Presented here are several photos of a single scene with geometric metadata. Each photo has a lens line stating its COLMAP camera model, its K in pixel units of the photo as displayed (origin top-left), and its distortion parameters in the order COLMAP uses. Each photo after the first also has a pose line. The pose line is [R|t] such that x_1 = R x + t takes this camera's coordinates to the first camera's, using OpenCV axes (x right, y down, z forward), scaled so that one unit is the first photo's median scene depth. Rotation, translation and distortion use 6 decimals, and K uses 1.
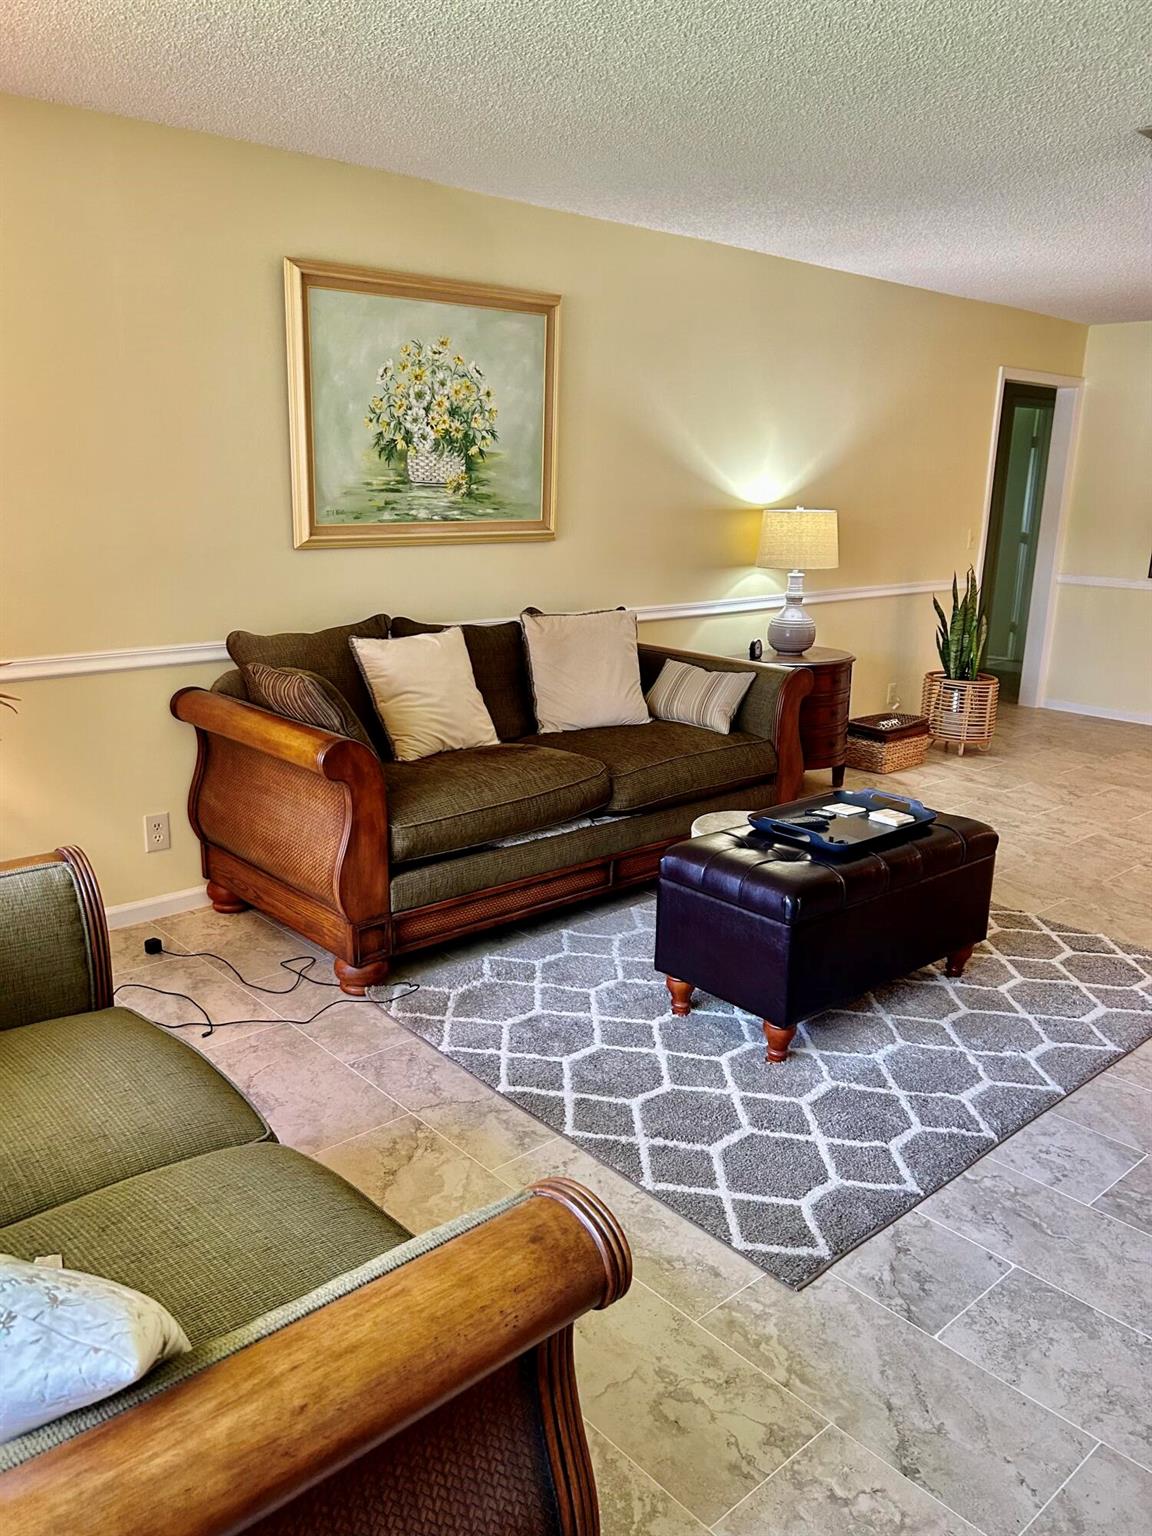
lens RADIAL K [[1170.6, 0, 571.9], [0, 1170.6, 770.0], [0, 0, 1]] dist [0.037015, -0.004145]
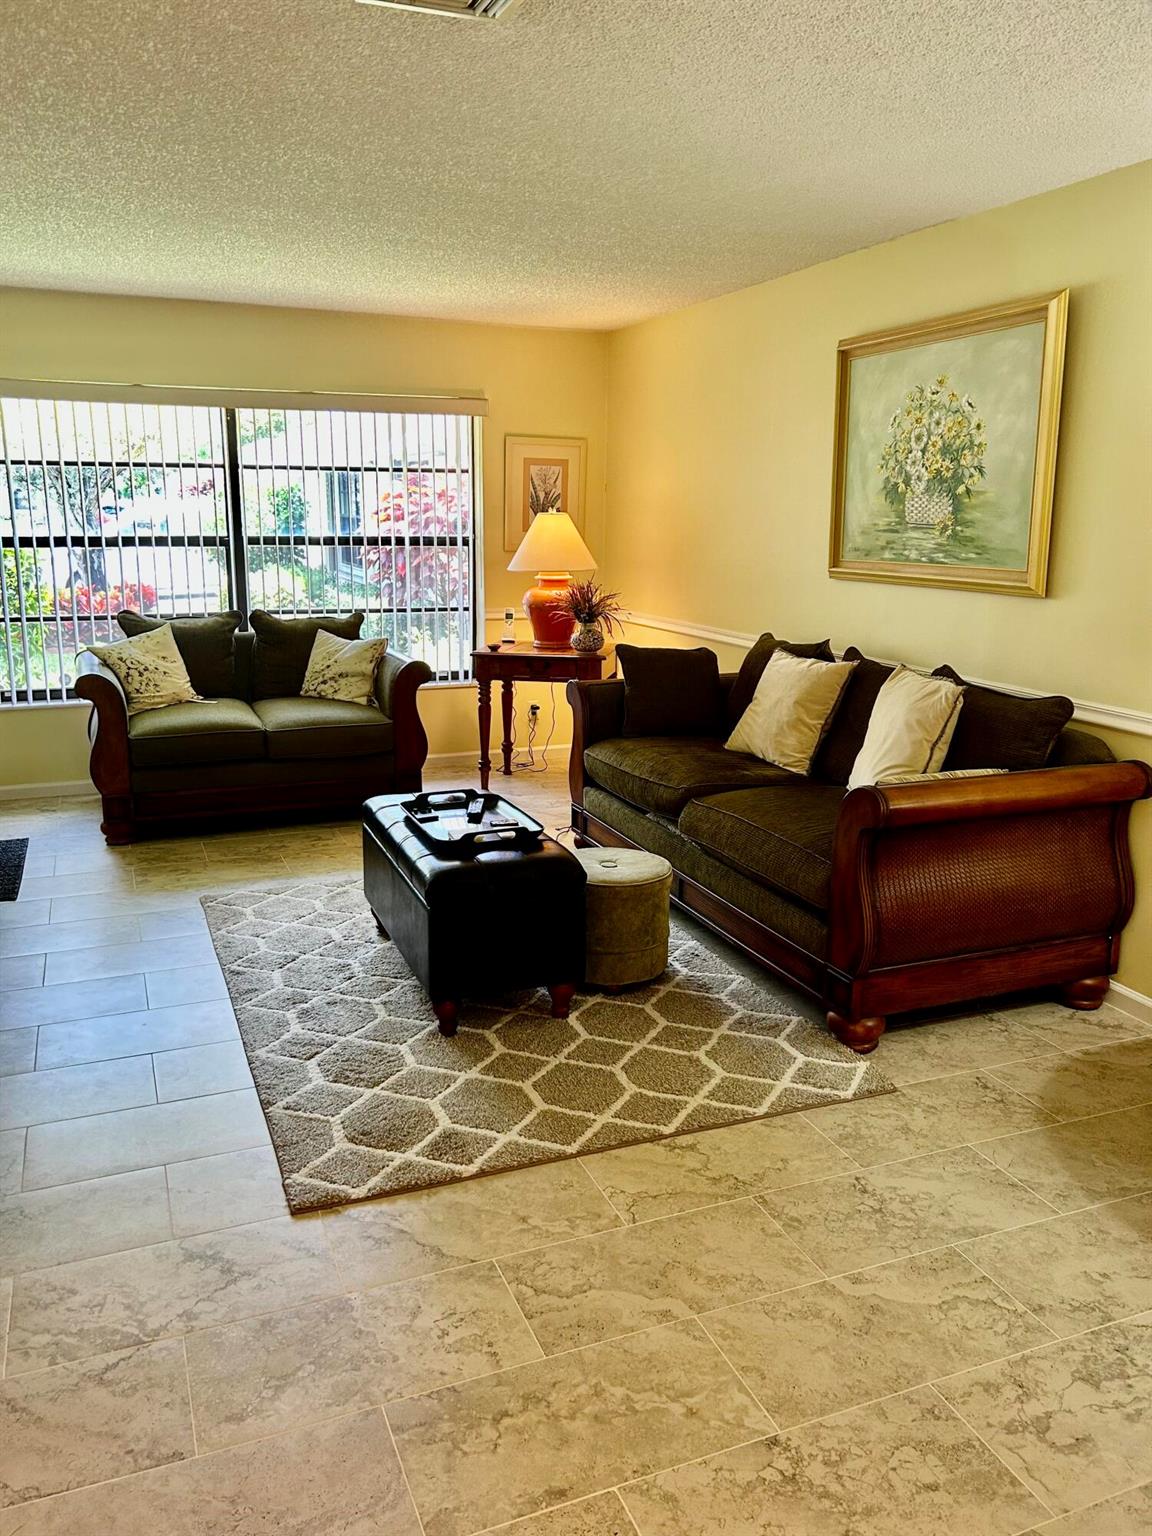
lens RADIAL K [[1170.6, 0, 572.8], [0, 1170.6, 765.4], [0, 0, 1]] dist [0.037015, -0.004145]
pose [[-0.347815, 0.182836, -0.919563, 0.935689], [-0.245062, 0.928975, 0.277400, -0.259549], [0.904969, 0.321833, -0.278305, 1.079520]]
